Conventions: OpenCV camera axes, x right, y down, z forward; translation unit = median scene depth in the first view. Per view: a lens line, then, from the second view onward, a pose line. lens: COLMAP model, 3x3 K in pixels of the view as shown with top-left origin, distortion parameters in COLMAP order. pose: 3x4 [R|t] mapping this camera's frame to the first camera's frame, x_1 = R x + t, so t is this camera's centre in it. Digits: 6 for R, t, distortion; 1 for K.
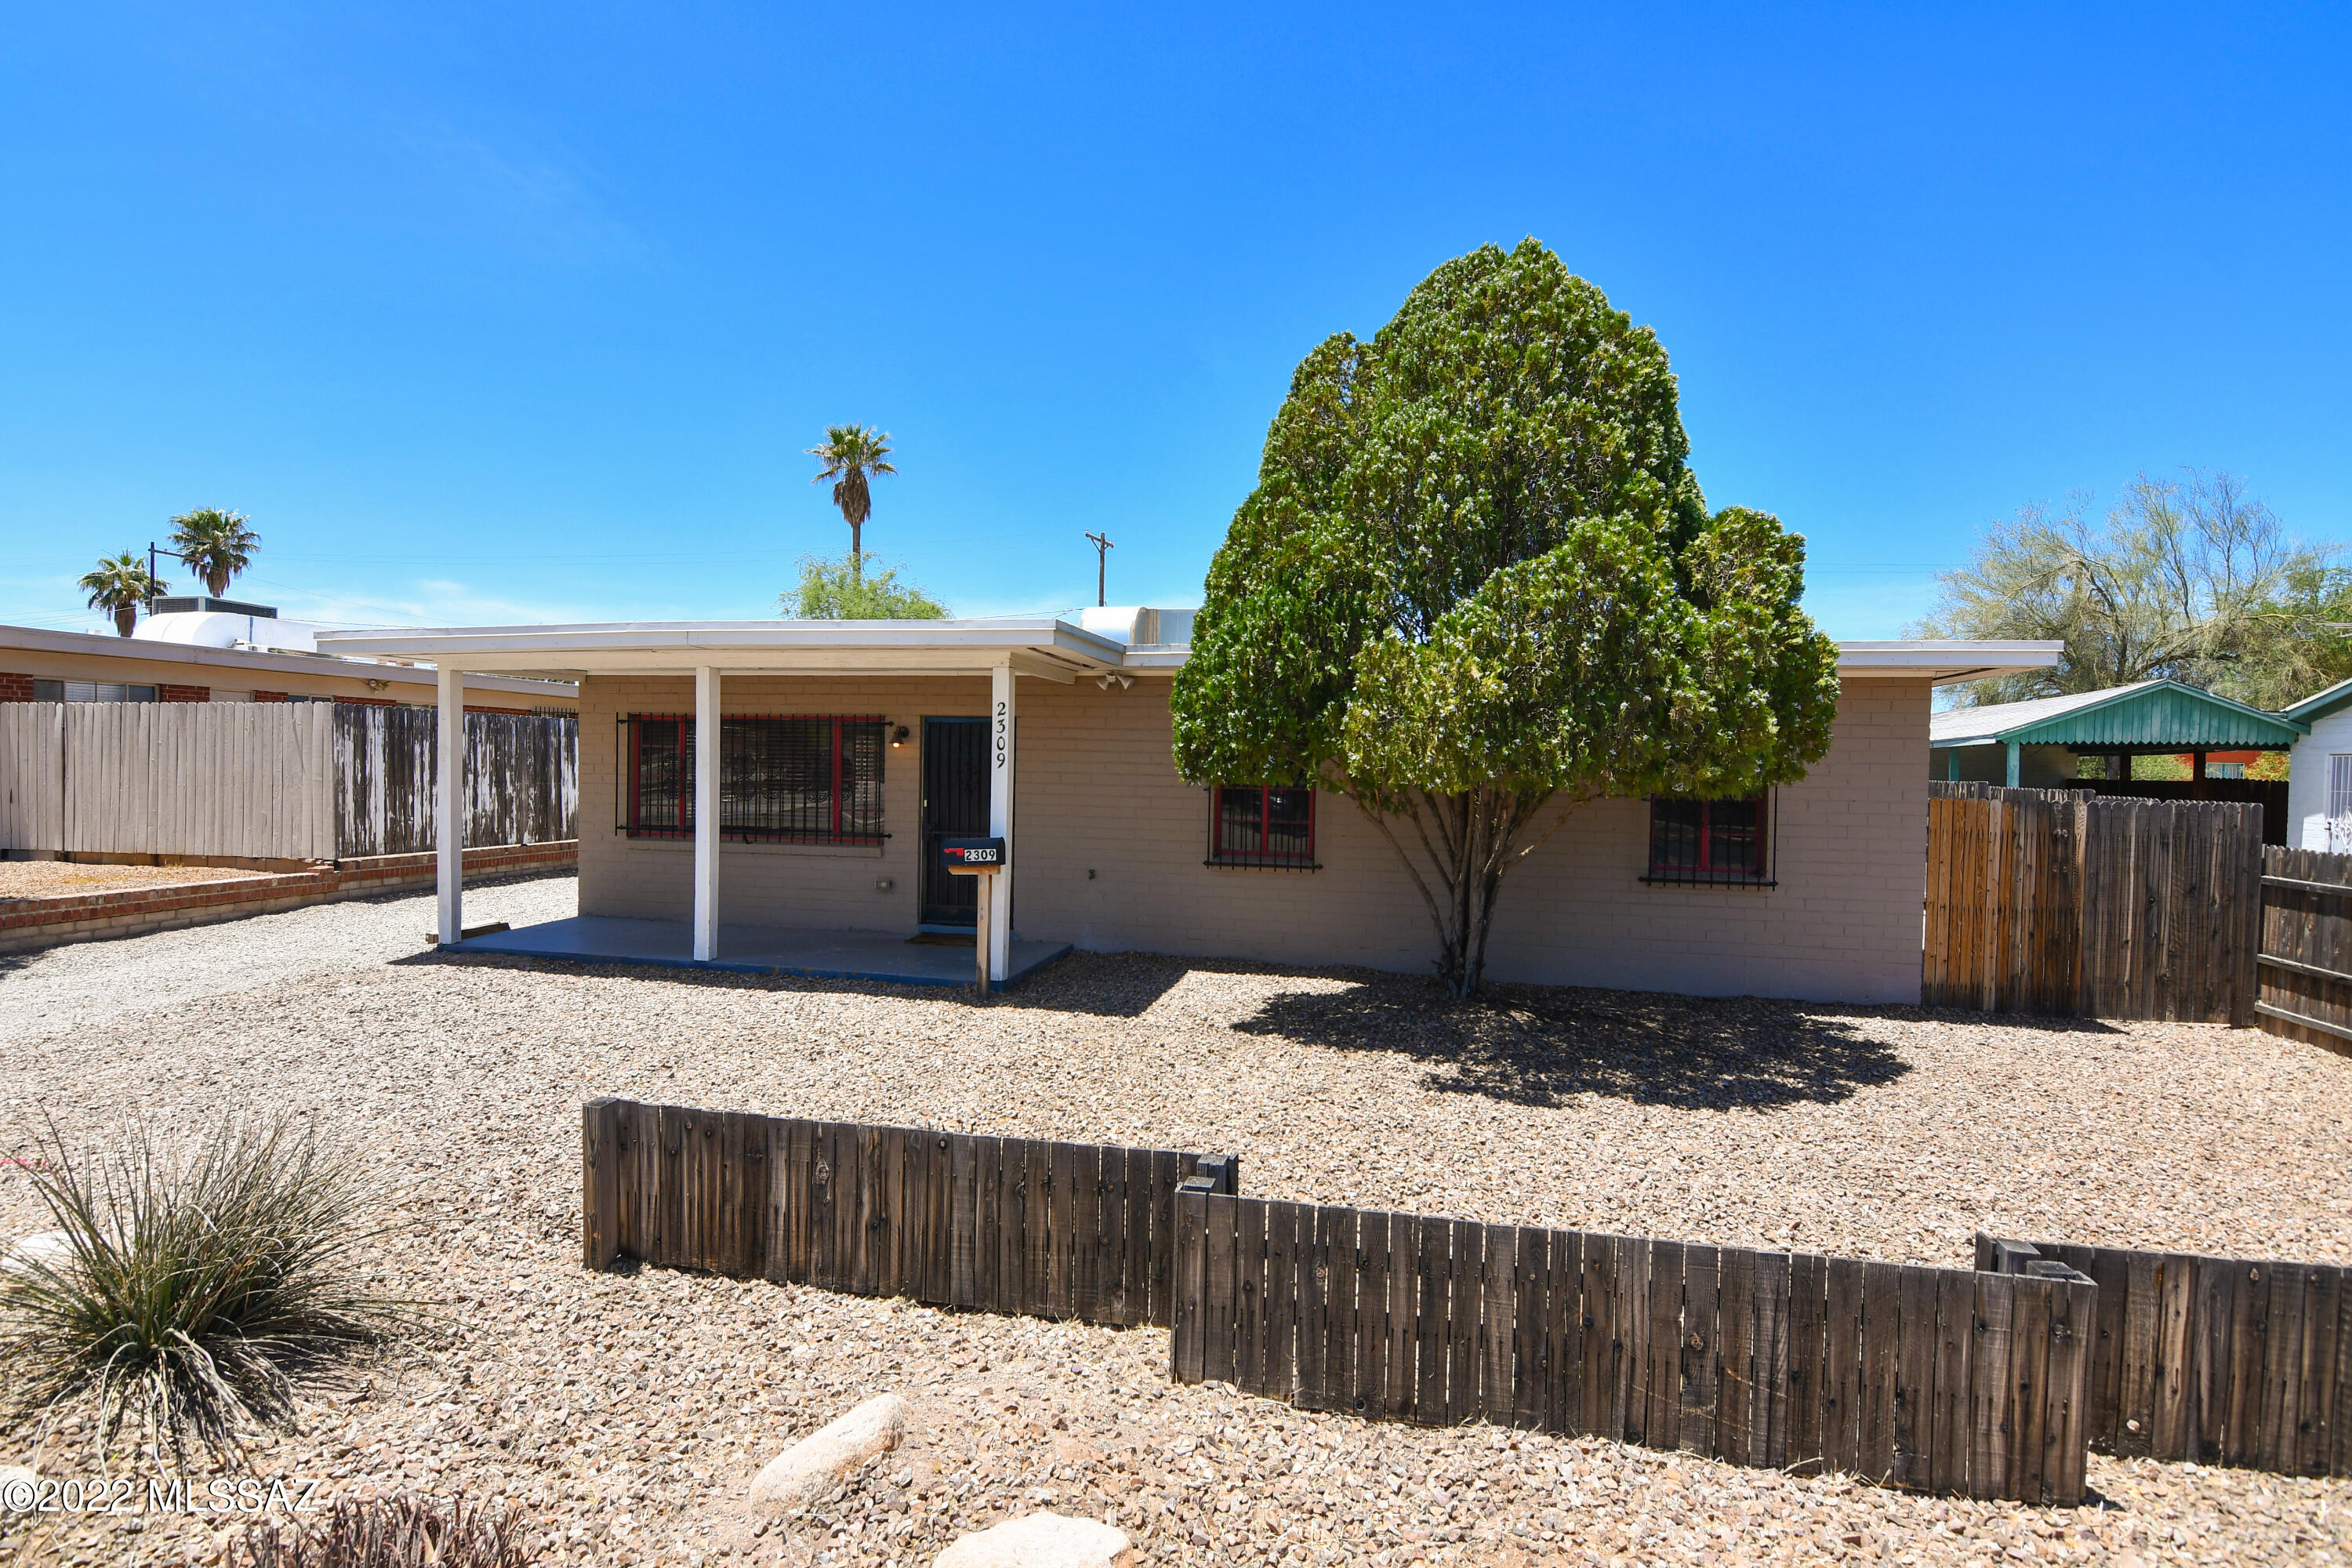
lens RADIAL K [[1131.8, 0, 1176.0], [0, 1131.8, 784.0], [0, 0, 1]] dist [-0.003978, -0.012761]
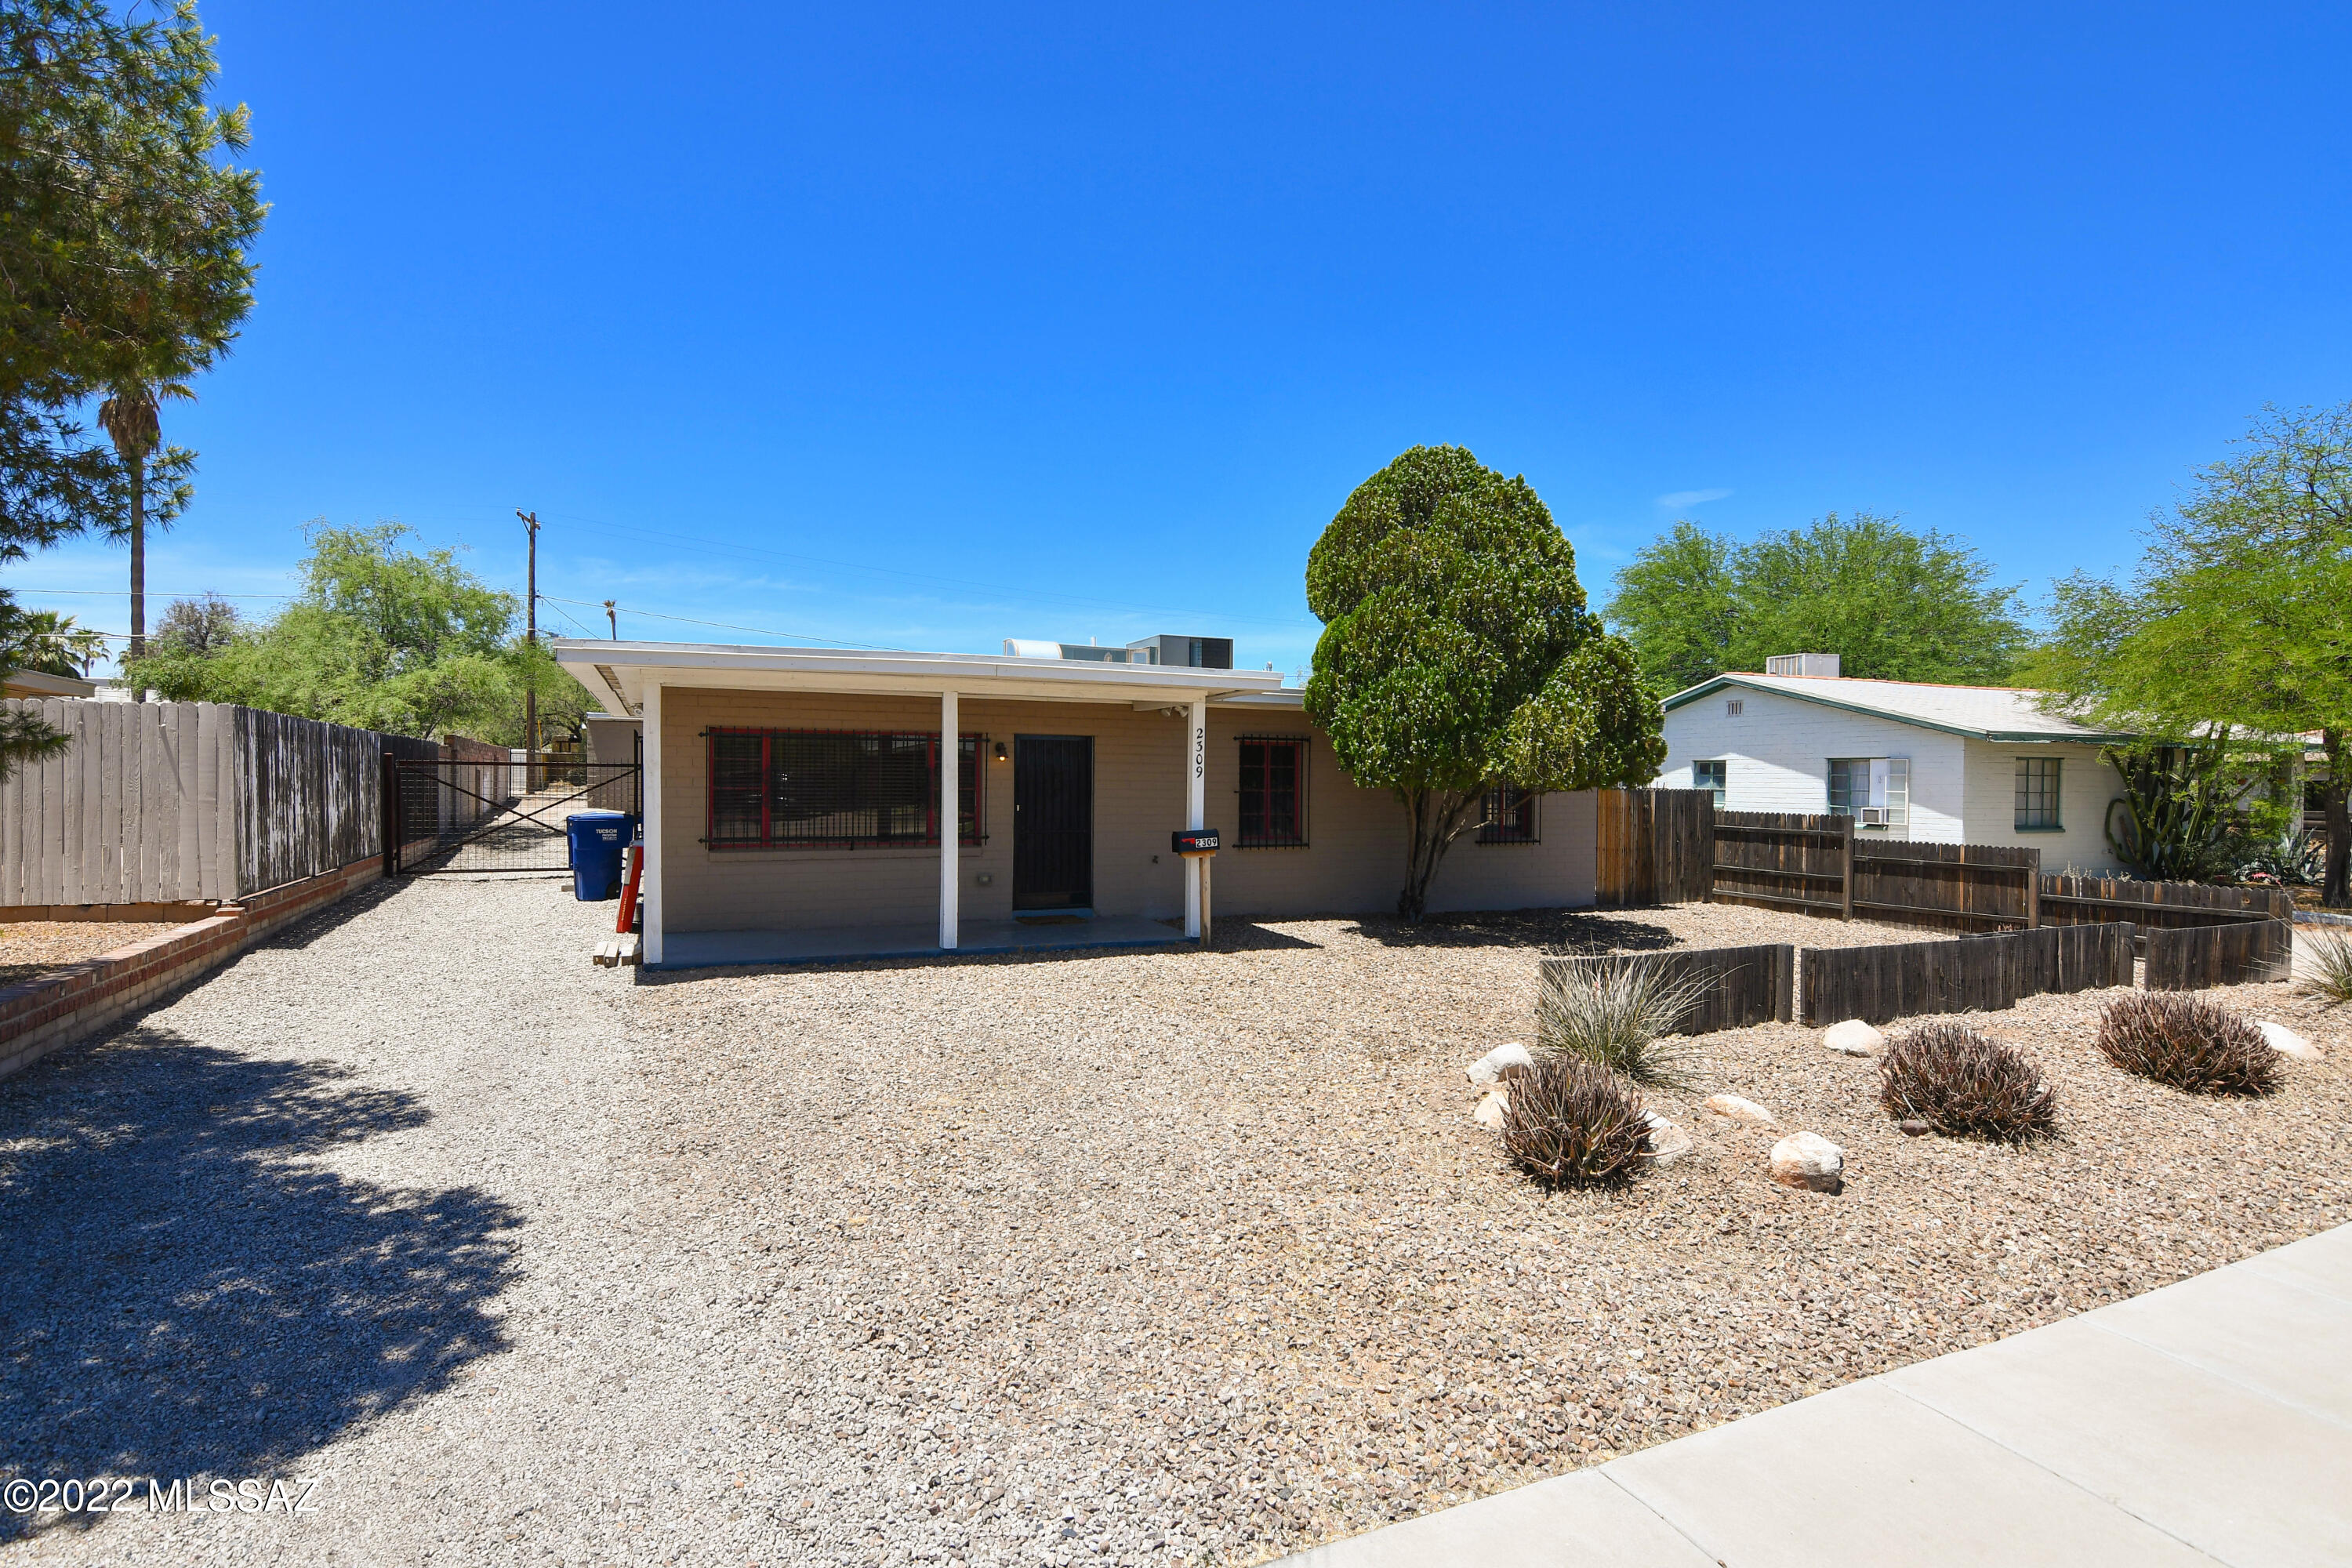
lens RADIAL K [[1131.8, 0, 1176.0], [0, 1131.8, 784.0], [0, 0, 1]] dist [-0.003978, -0.012761]
pose [[0.805939, -0.012474, 0.591868, -0.783213], [0.015396, 0.999881, 0.000108, -0.005540], [-0.591799, 0.009025, 0.806035, -0.050263]]
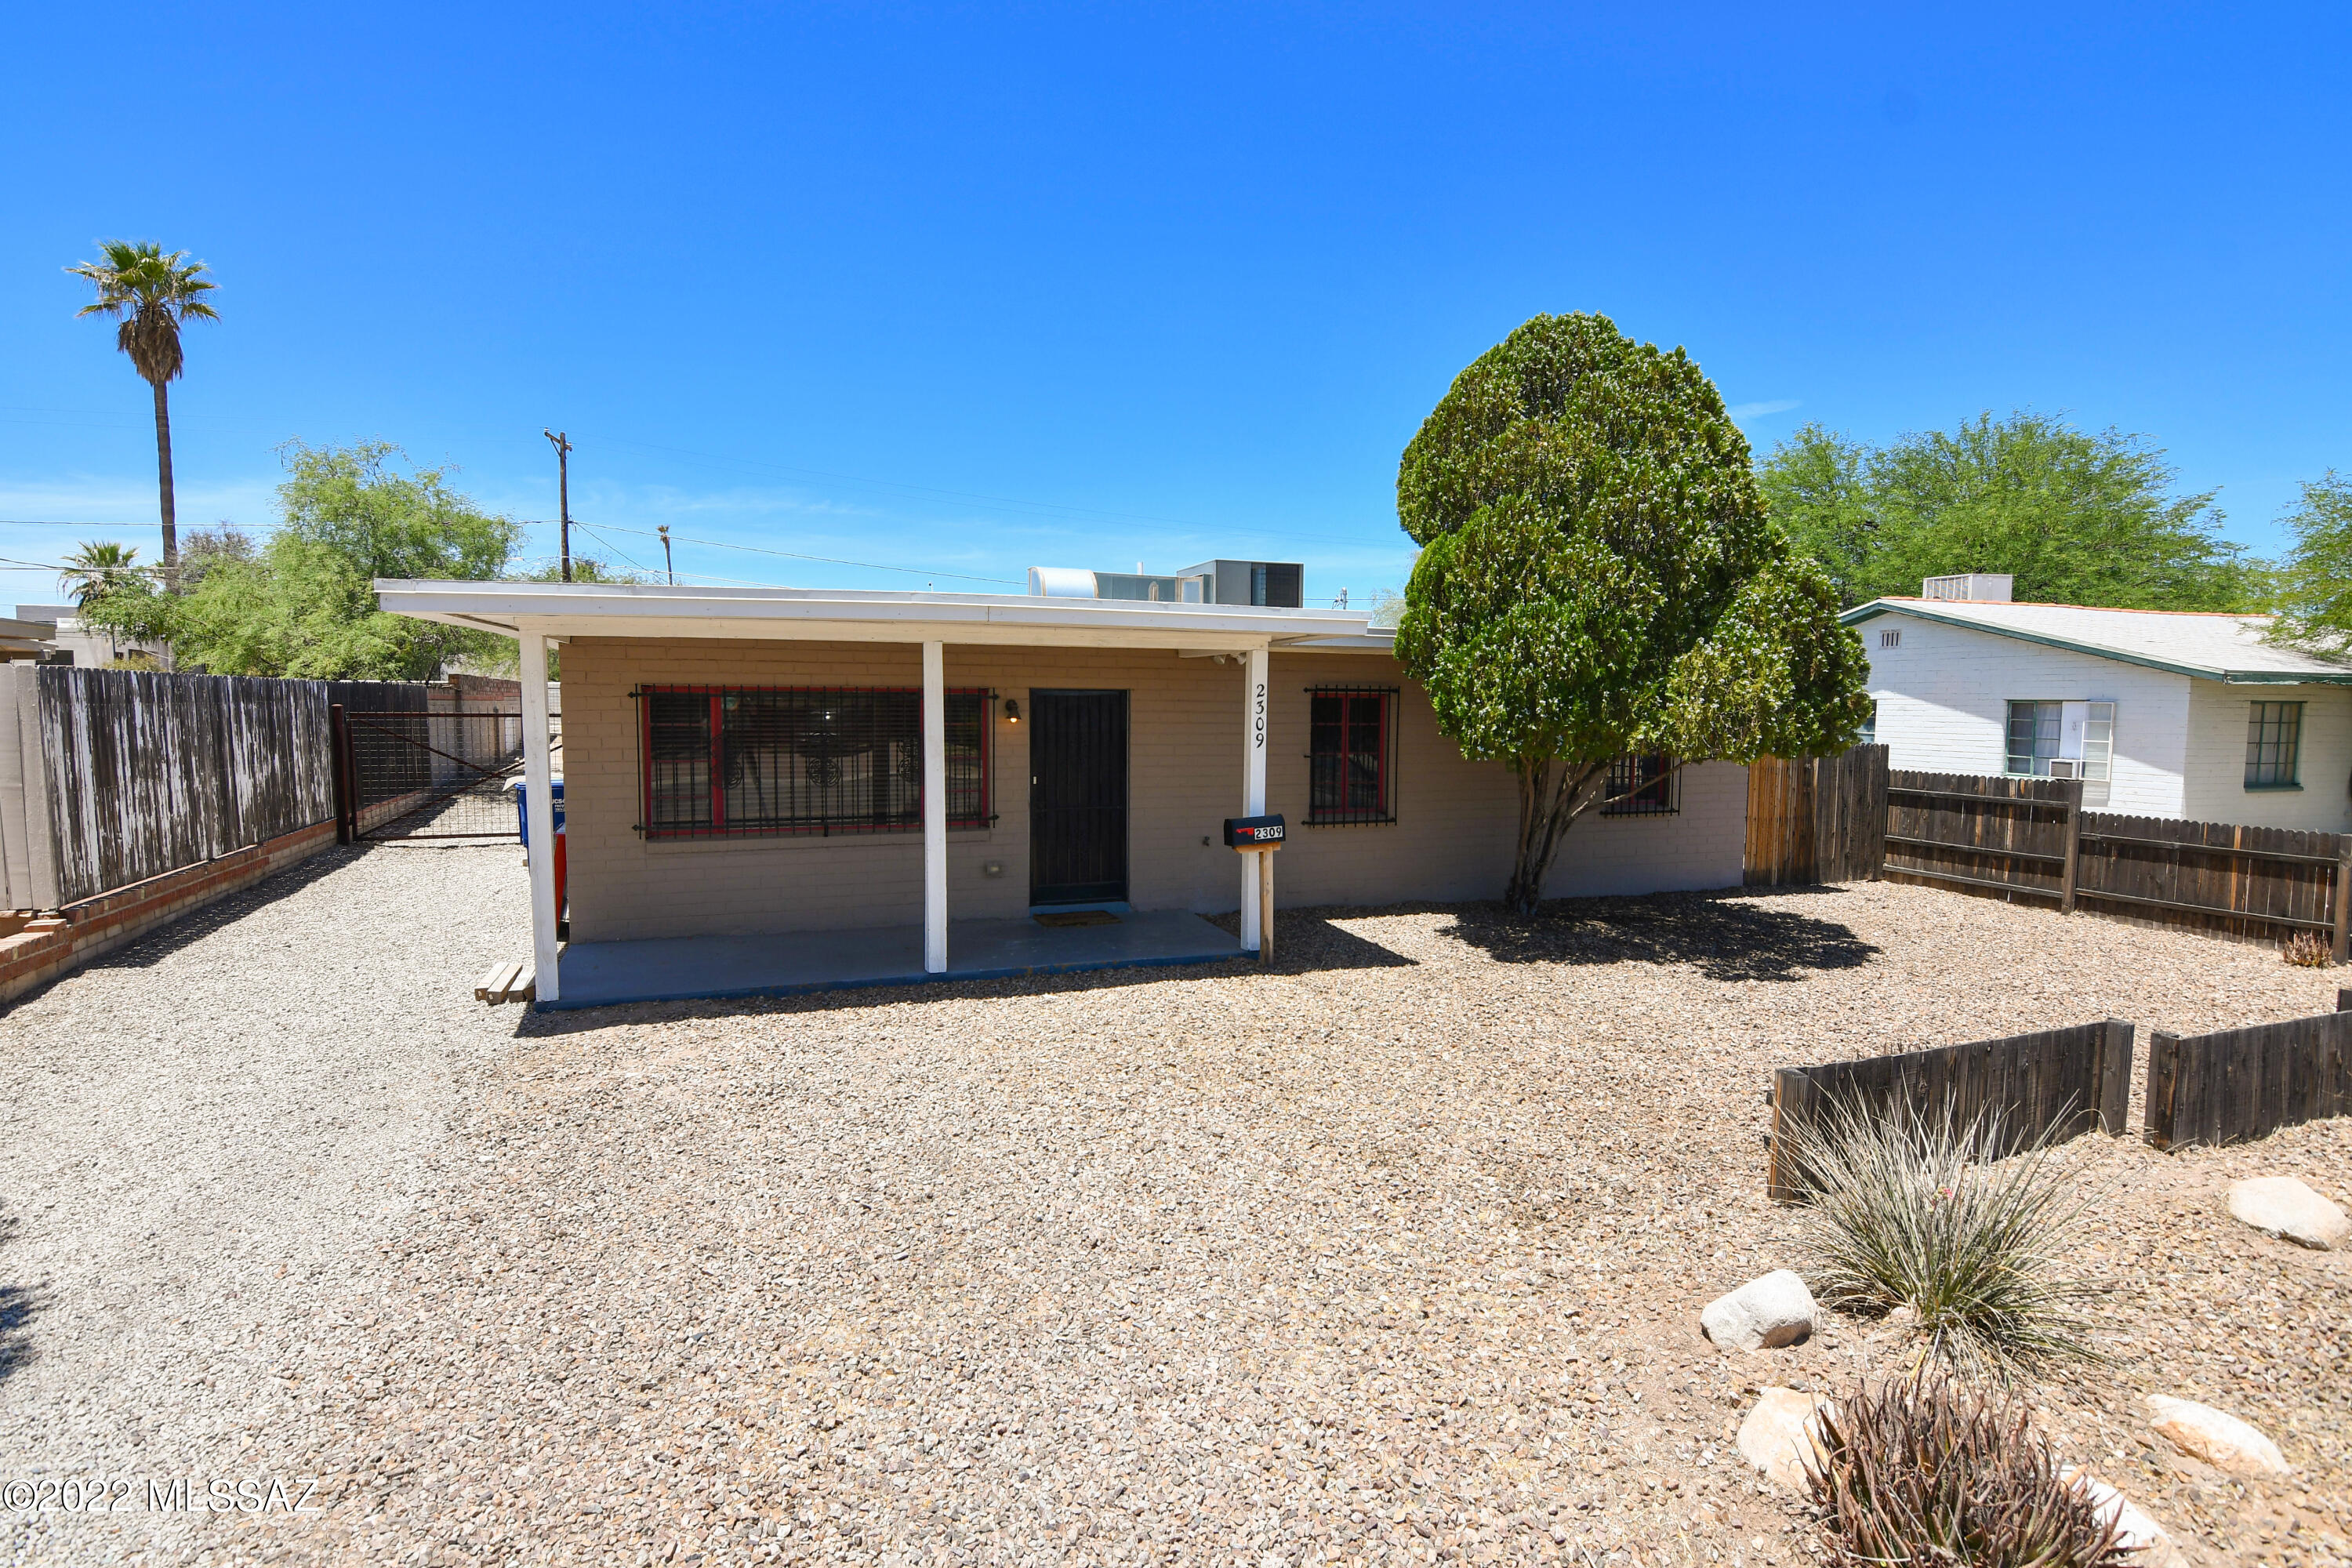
lens RADIAL K [[1131.8, 0, 1176.0], [0, 1131.8, 784.0], [0, 0, 1]] dist [-0.003978, -0.012761]
pose [[0.839533, -0.050911, 0.540918, -0.633778], [0.016801, 0.997557, 0.067814, -0.042206], [-0.543049, -0.047844, 0.838337, 0.135536]]
